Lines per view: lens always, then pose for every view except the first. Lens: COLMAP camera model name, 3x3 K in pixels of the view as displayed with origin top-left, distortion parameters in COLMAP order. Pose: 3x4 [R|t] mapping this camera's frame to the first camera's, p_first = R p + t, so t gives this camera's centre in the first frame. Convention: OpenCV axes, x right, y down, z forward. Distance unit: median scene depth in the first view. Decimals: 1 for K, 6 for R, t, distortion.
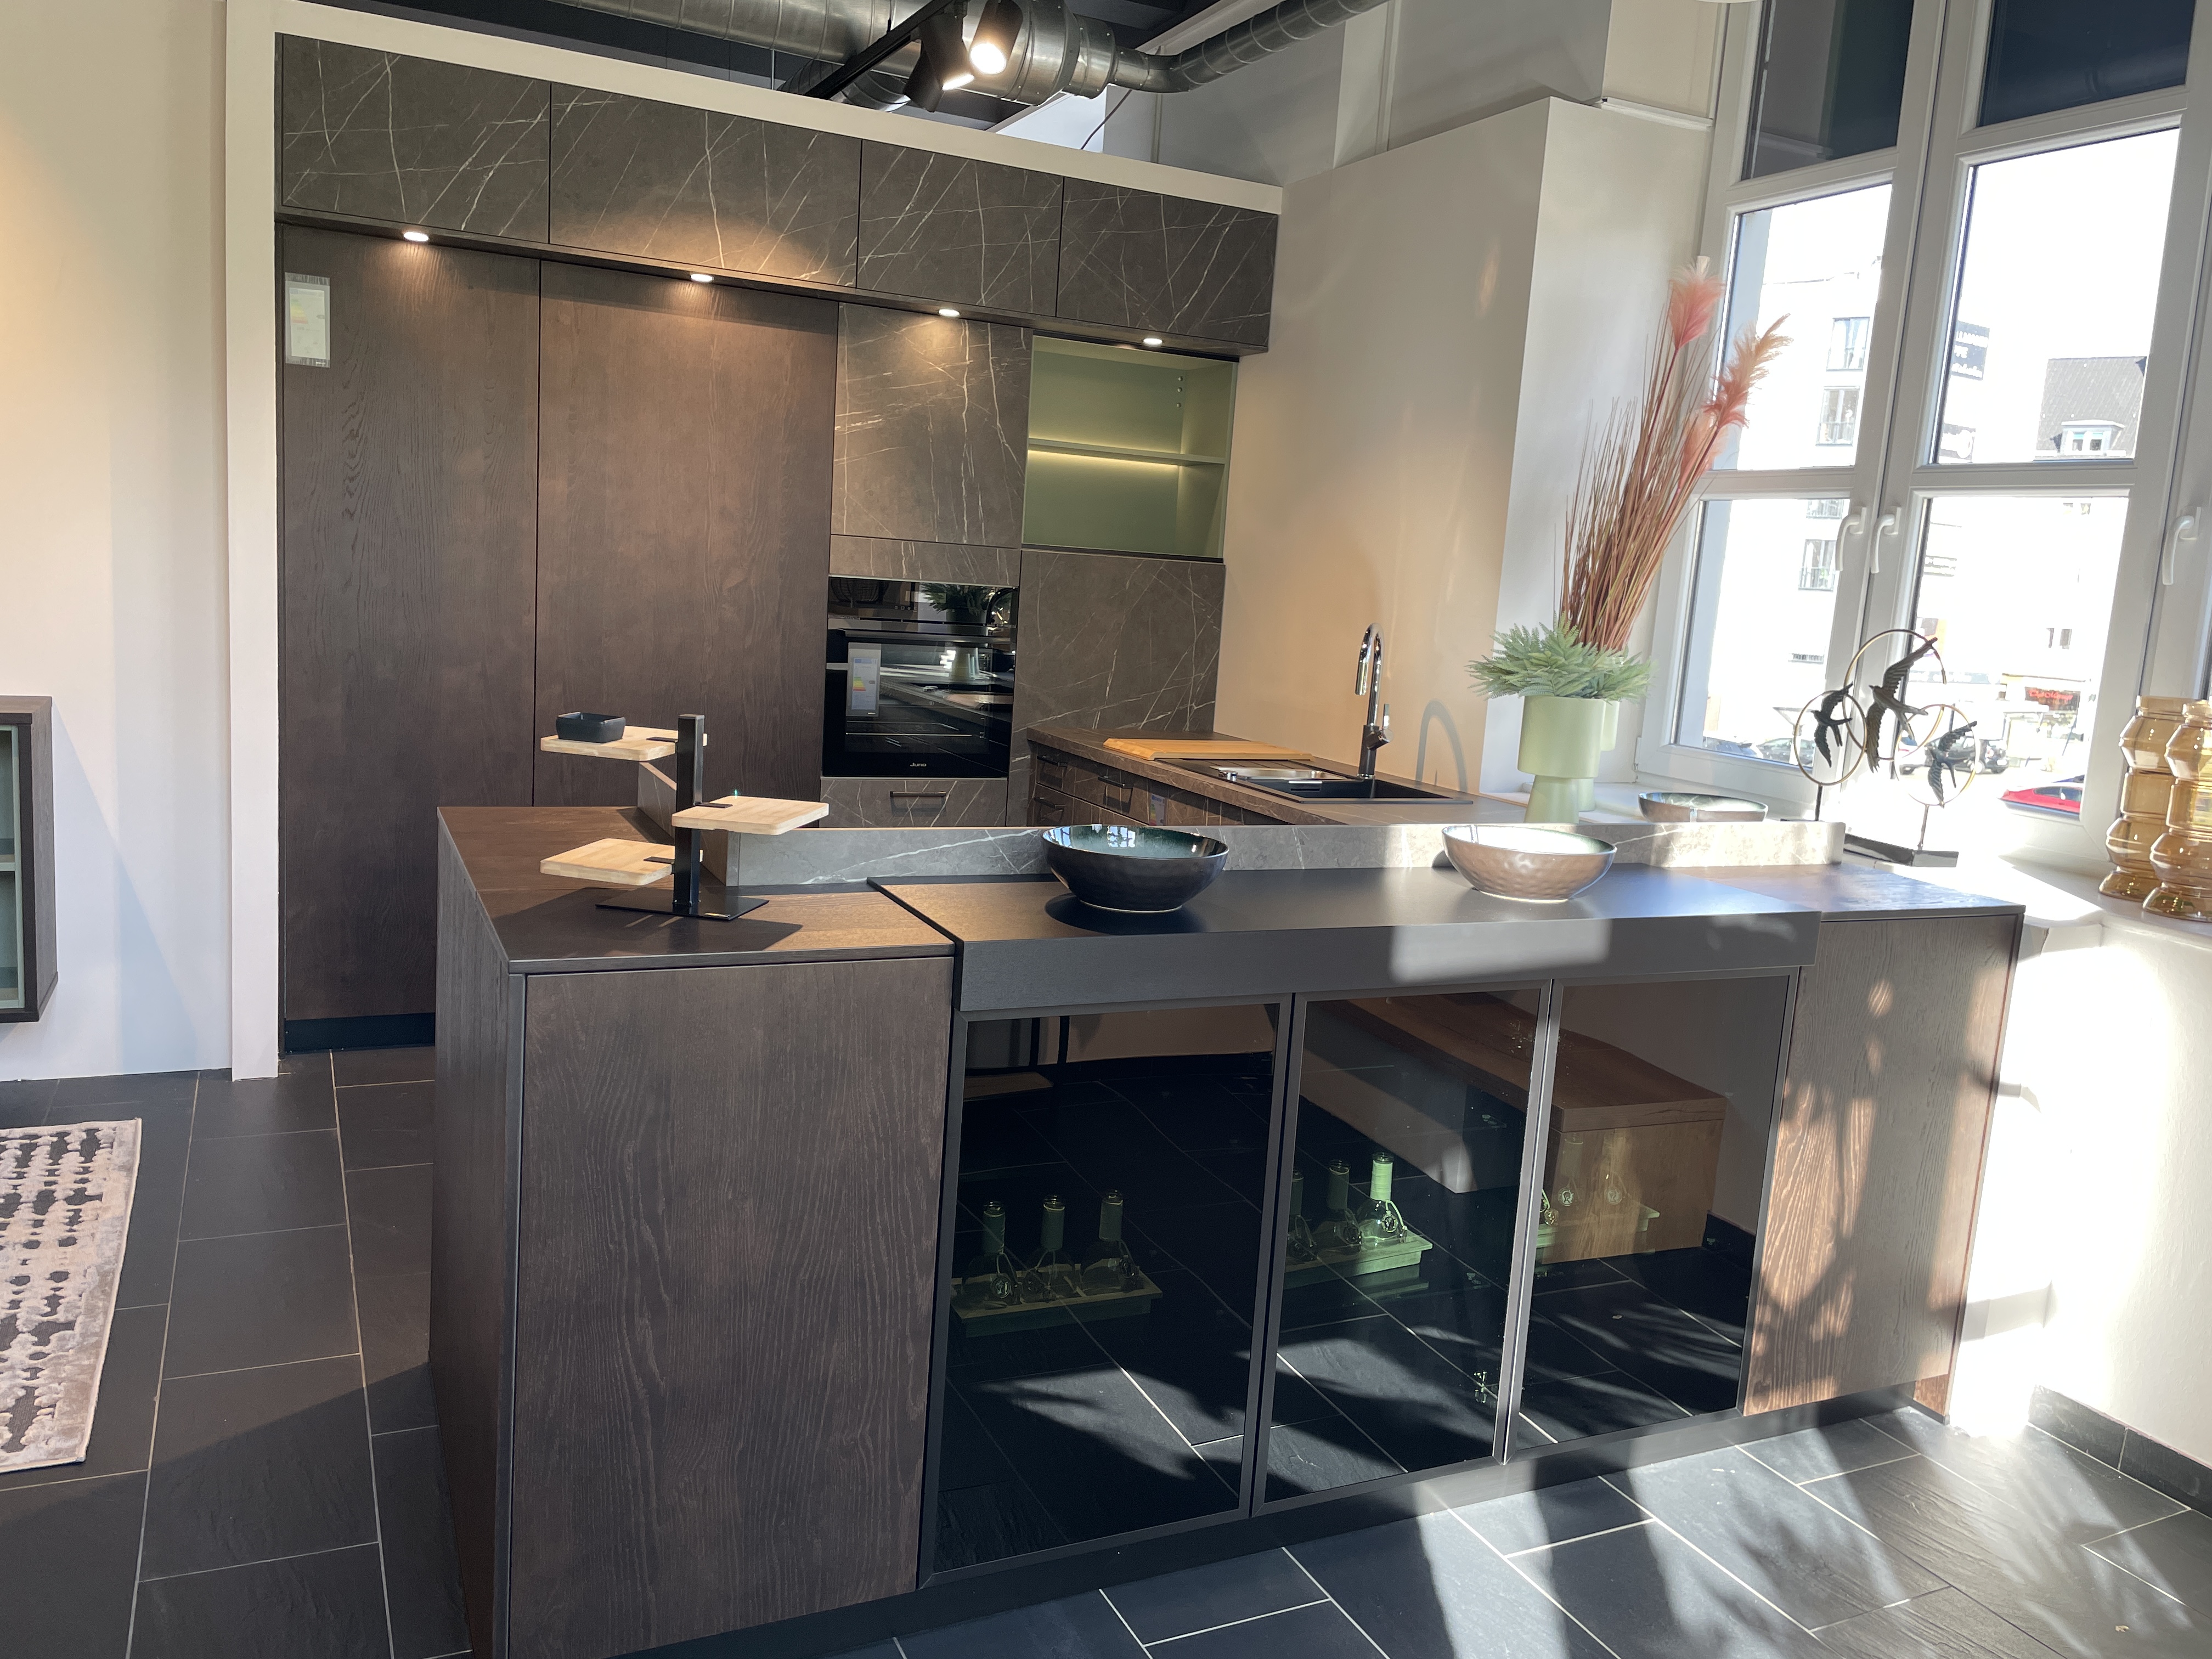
lens RADIAL K [[1671.1, 0, 1106.0], [0, 1671.1, 829.5], [0, 0, 1]] dist [0.007394, -0.006313]
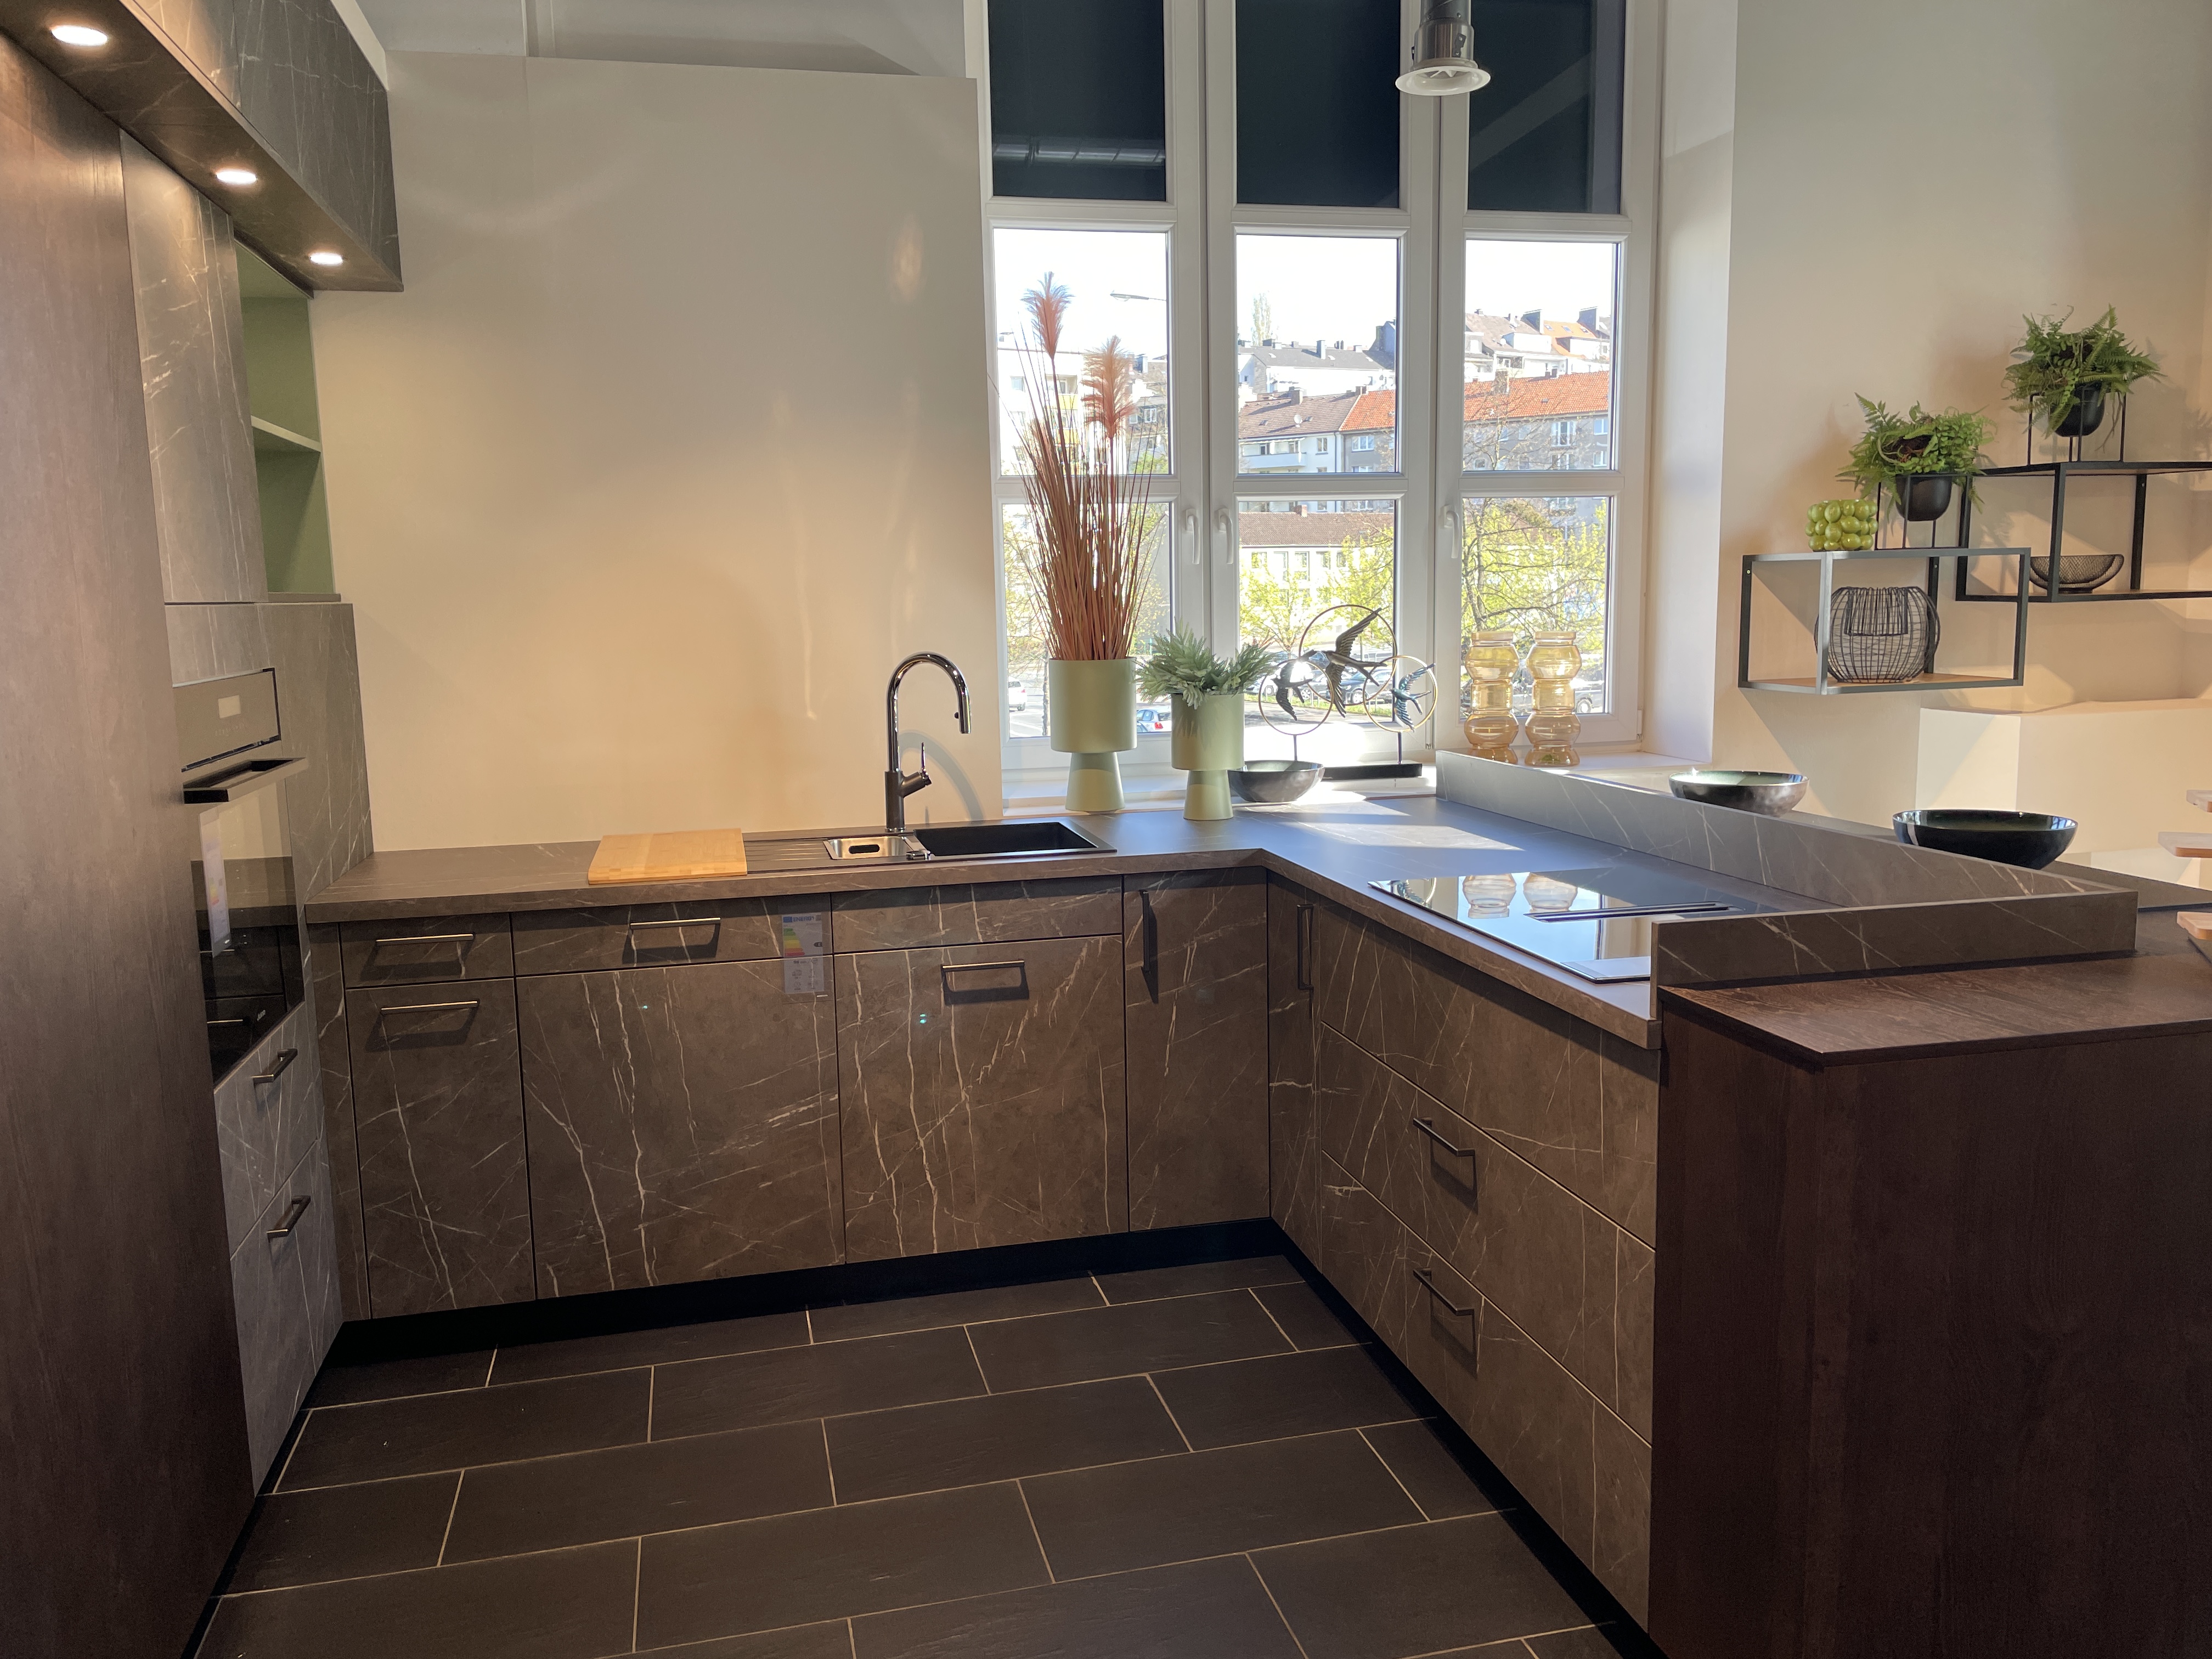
lens RADIAL K [[1665.8, 0, 1106.0], [0, 1665.8, 829.5], [0, 0, 1]] dist [0.073741, -0.125181]
pose [[0.255085, -0.193720, 0.947314, -0.579056], [0.198512, 0.969347, 0.144772, -0.124175], [-0.946322, 0.151124, 0.285721, 0.601648]]
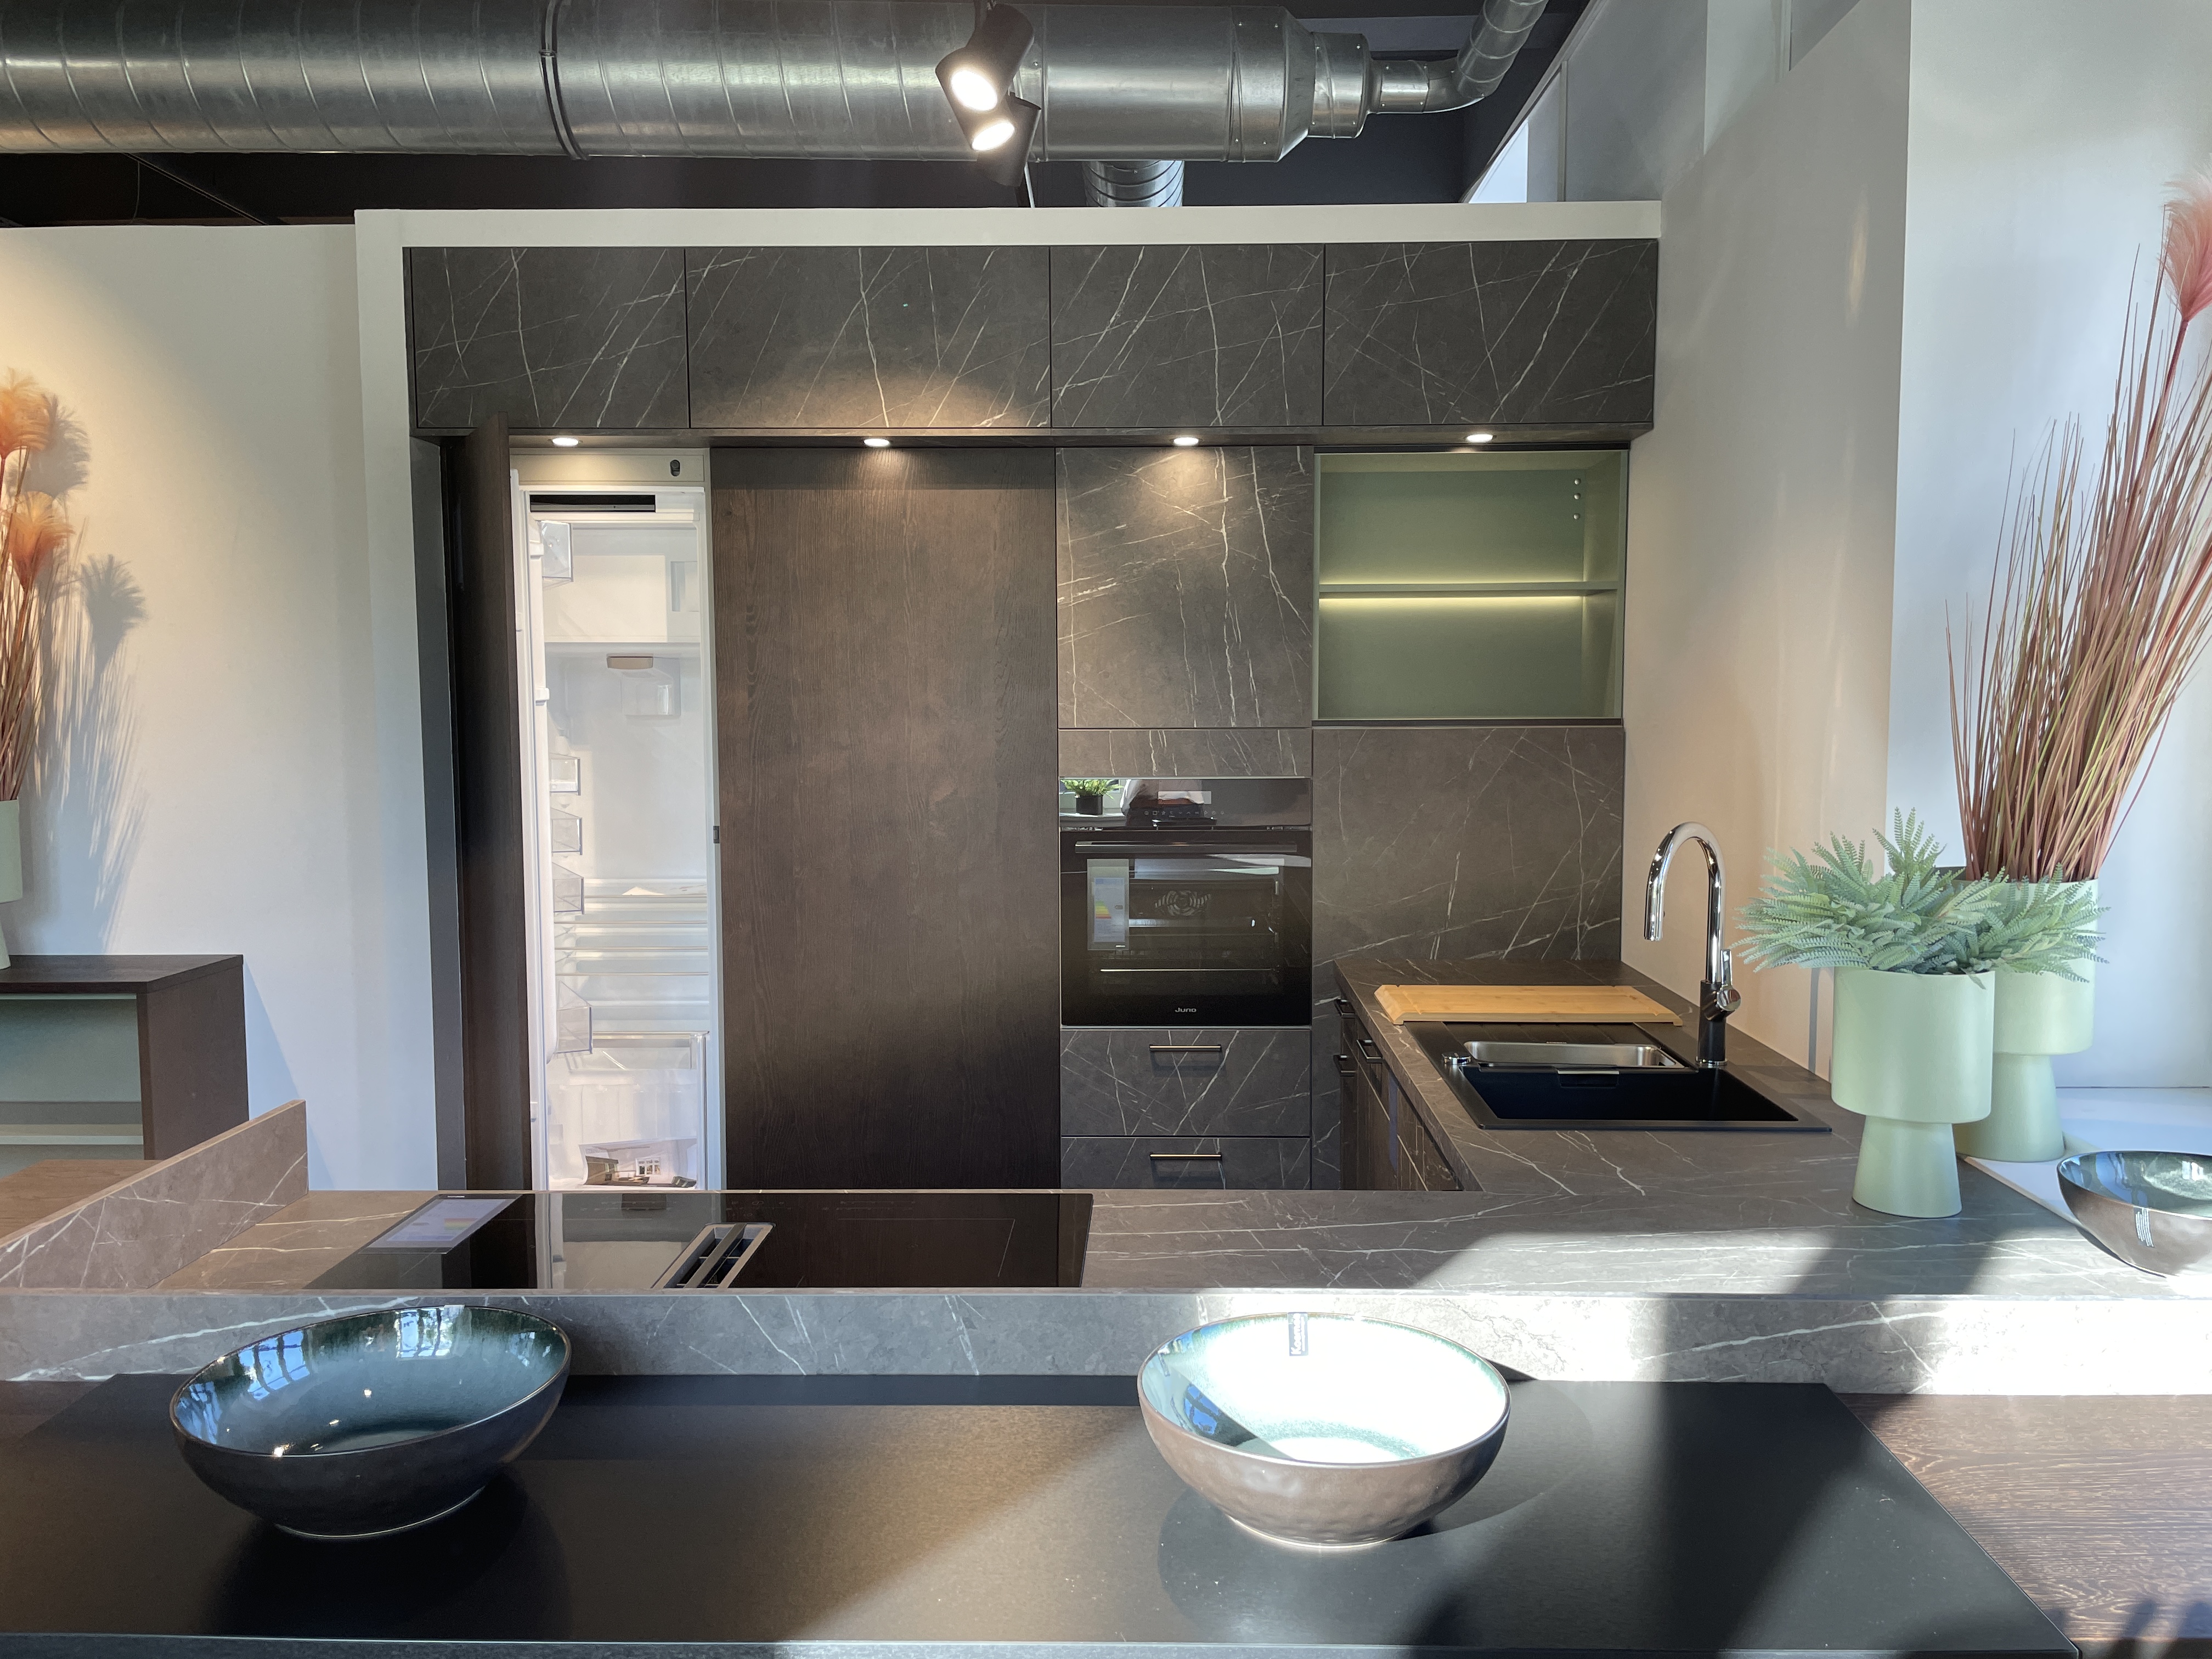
lens RADIAL K [[1665.8, 0, 1106.0], [0, 1665.8, 829.5], [0, 0, 1]] dist [0.073741, -0.125181]
pose [[0.889916, -0.036445, -0.454667, 0.225004], [-0.004592, 0.996036, -0.088829, -0.056573], [0.456102, 0.081139, 0.886221, 0.299992]]
